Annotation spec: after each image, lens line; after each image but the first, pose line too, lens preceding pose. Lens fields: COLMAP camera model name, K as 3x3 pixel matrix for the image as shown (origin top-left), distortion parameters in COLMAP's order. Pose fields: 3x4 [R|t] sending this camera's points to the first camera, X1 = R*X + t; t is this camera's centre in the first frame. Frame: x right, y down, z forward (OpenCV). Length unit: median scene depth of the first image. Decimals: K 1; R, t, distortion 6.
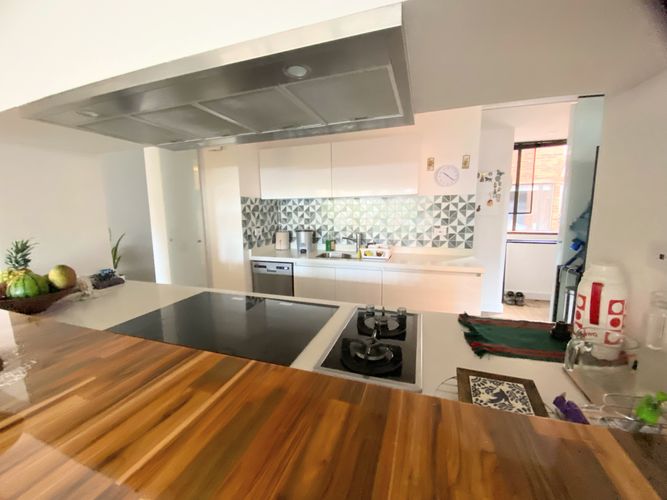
lens RADIAL K [[269.4, 0, 329.2], [0, 269.4, 249.1], [0, 0, 1]] dist [0.008798, -0.014422]
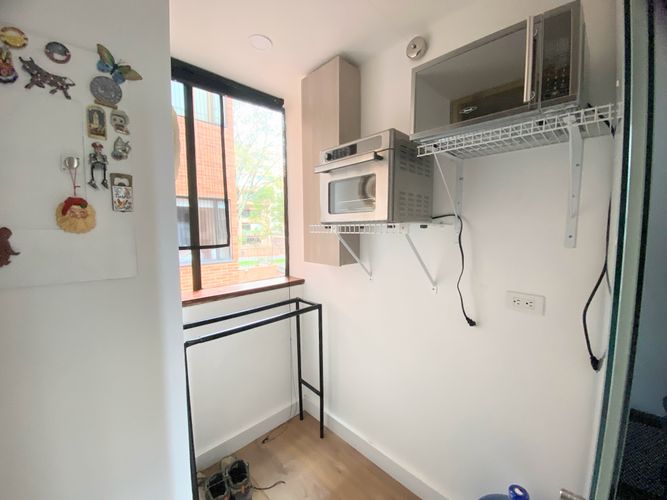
lens RADIAL K [[269.4, 0, 333.3], [0, 269.4, 250.3], [0, 0, 1]] dist [0.008798, -0.014422]
pose [[0.451554, -0.050150, 0.890833, 0.493089], [0.125945, 0.992005, -0.007995, -0.119783], [-0.883310, 0.115806, 0.454260, 0.738293]]
